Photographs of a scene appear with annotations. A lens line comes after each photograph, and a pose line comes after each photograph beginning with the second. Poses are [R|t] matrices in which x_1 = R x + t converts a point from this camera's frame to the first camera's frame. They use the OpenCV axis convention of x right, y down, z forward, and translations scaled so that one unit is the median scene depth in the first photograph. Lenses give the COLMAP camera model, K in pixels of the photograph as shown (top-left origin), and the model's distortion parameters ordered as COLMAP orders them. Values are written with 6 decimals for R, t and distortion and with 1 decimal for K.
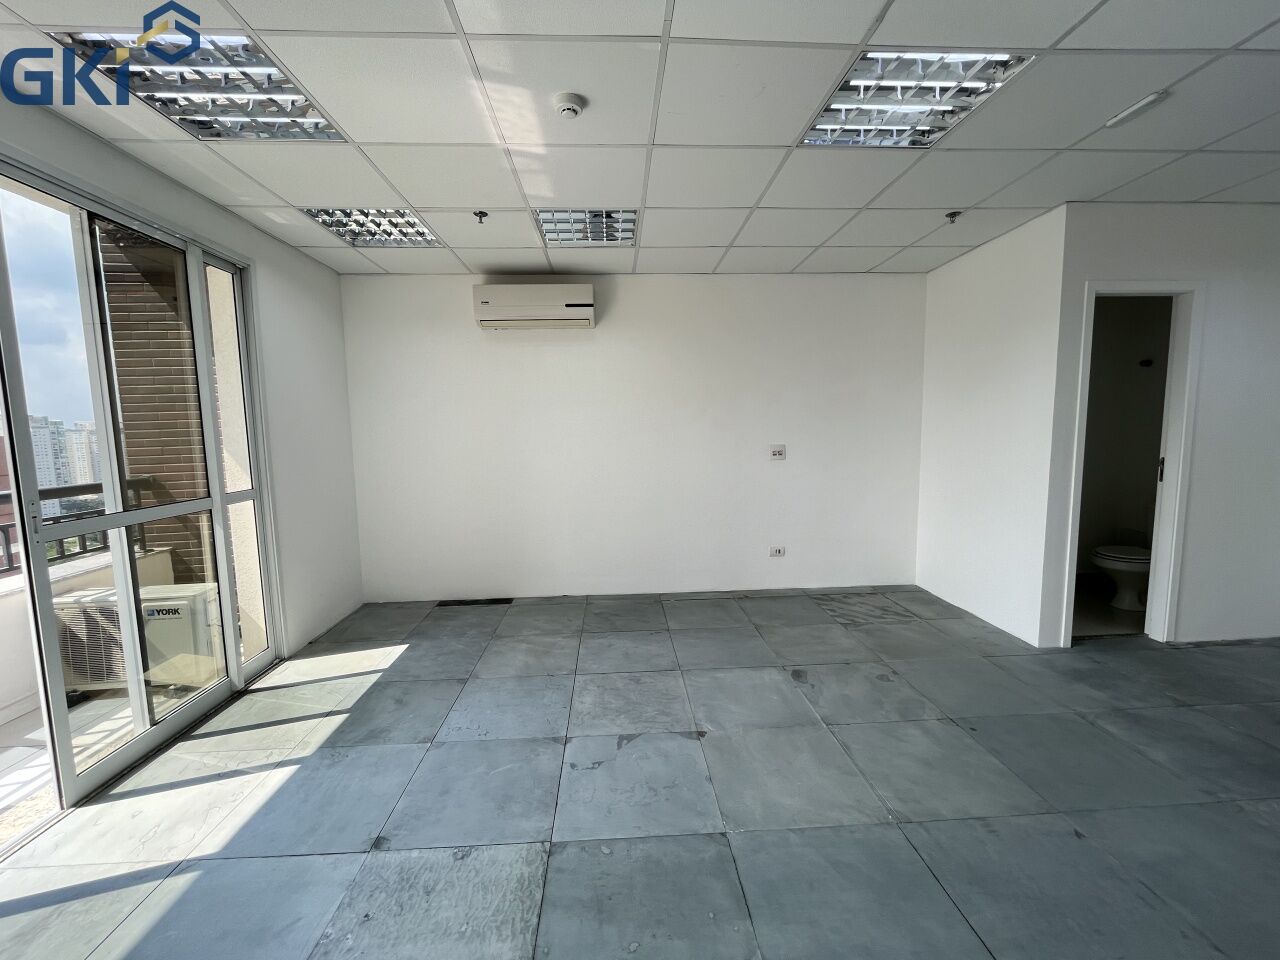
lens RADIAL K [[532.9, 0, 641.1], [0, 532.9, 482.2], [0, 0, 1]] dist [0.012142, 0.000422]
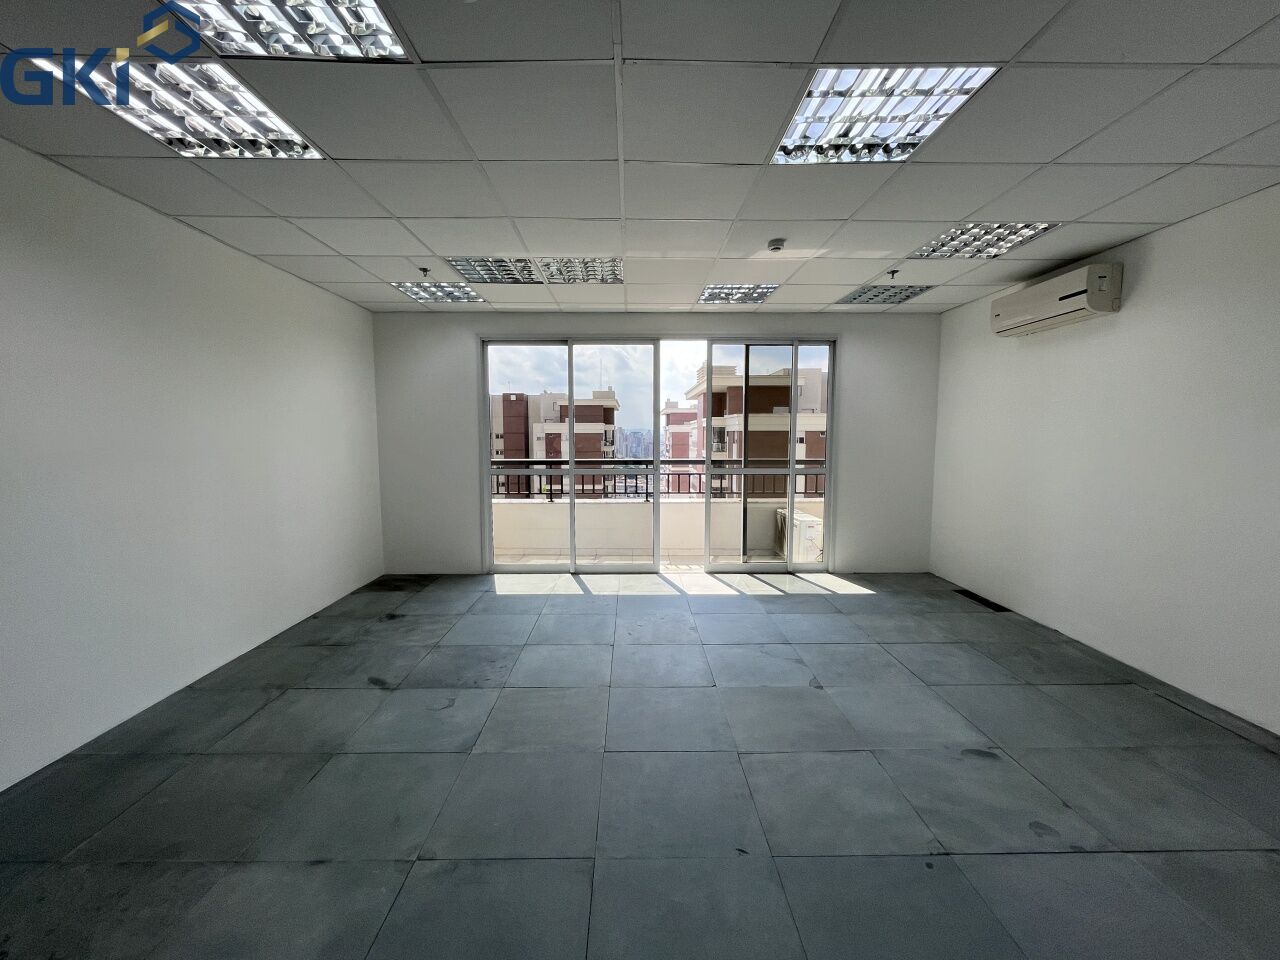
lens RADIAL K [[532.9, 0, 628.6], [0, 532.9, 475.6], [0, 0, 1]] dist [0.012142, 0.000422]
pose [[-0.059755, 0.093533, -0.993821, 1.024374], [-0.109888, 0.988933, 0.099680, -0.063778], [0.992146, 0.115166, -0.048816, 0.451542]]
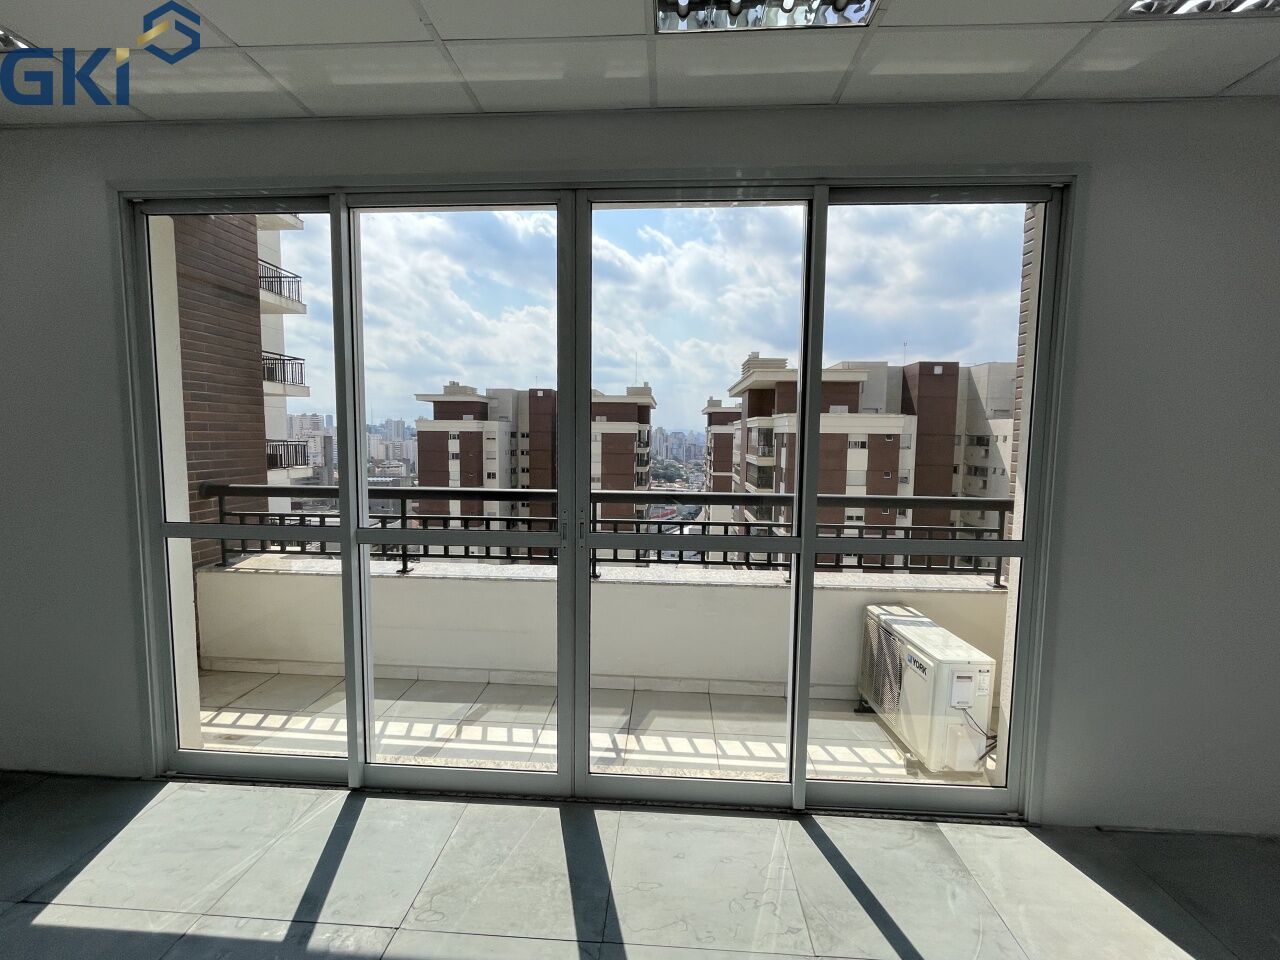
lens RADIAL K [[558.2, 0, 640.4], [0, 558.2, 476.0], [0, 0, 1]] dist [-0.008762, -0.000949]
pose [[-0.115900, 0.088601, -0.989301, -0.027244], [-0.121533, 0.987265, 0.102656, -0.071917], [0.985798, 0.132130, -0.103656, 0.606624]]
